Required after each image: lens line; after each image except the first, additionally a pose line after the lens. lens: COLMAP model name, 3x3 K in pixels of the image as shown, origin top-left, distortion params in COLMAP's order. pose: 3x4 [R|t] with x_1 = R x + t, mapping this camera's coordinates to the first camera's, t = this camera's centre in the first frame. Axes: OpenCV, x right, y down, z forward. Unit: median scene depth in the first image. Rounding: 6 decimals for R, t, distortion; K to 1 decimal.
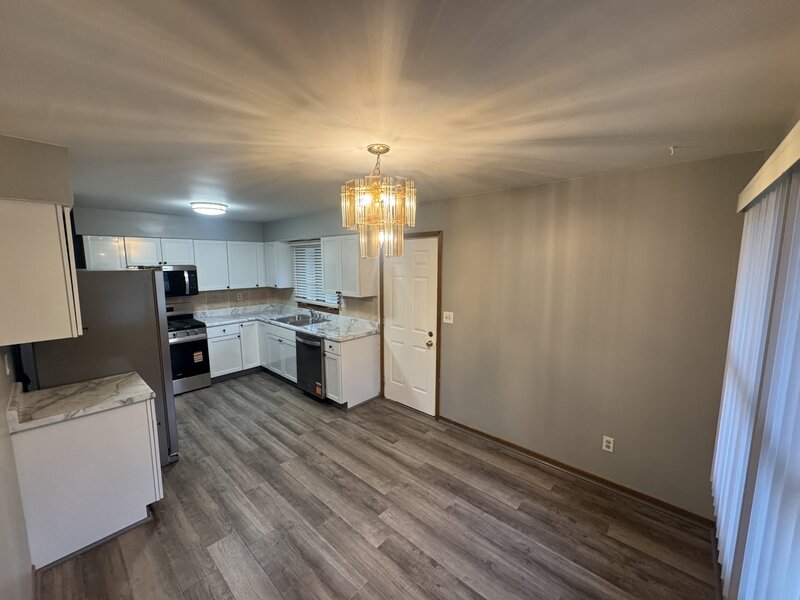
lens RADIAL K [[319.3, 0, 400.0], [0, 319.3, 300.0], [0, 0, 1]] dist [-0.002796, -0.000102]
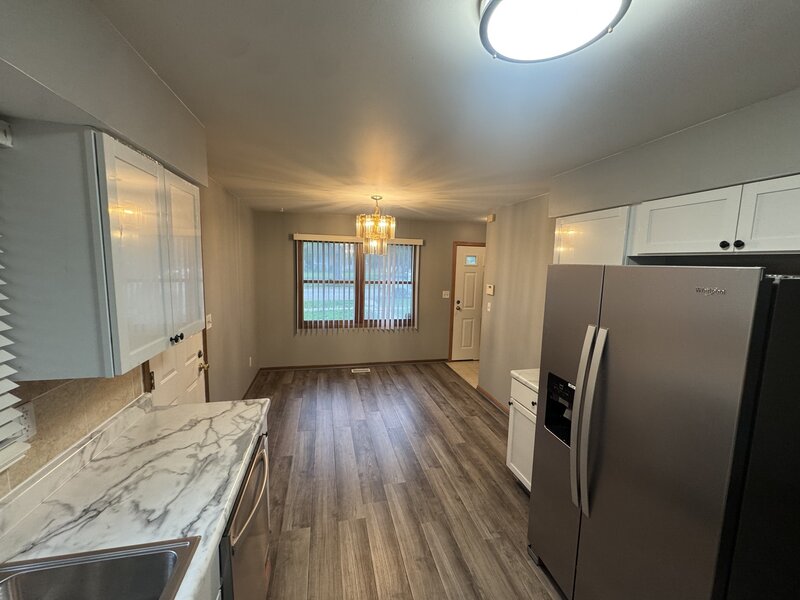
lens RADIAL K [[319.3, 0, 400.0], [0, 319.3, 300.0], [0, 0, 1]] dist [-0.002796, -0.000102]
pose [[-0.822487, -0.084211, 0.562516, -0.866496], [0.047348, 0.975410, 0.215253, -0.184954], [-0.566810, 0.203676, -0.798274, 1.700006]]
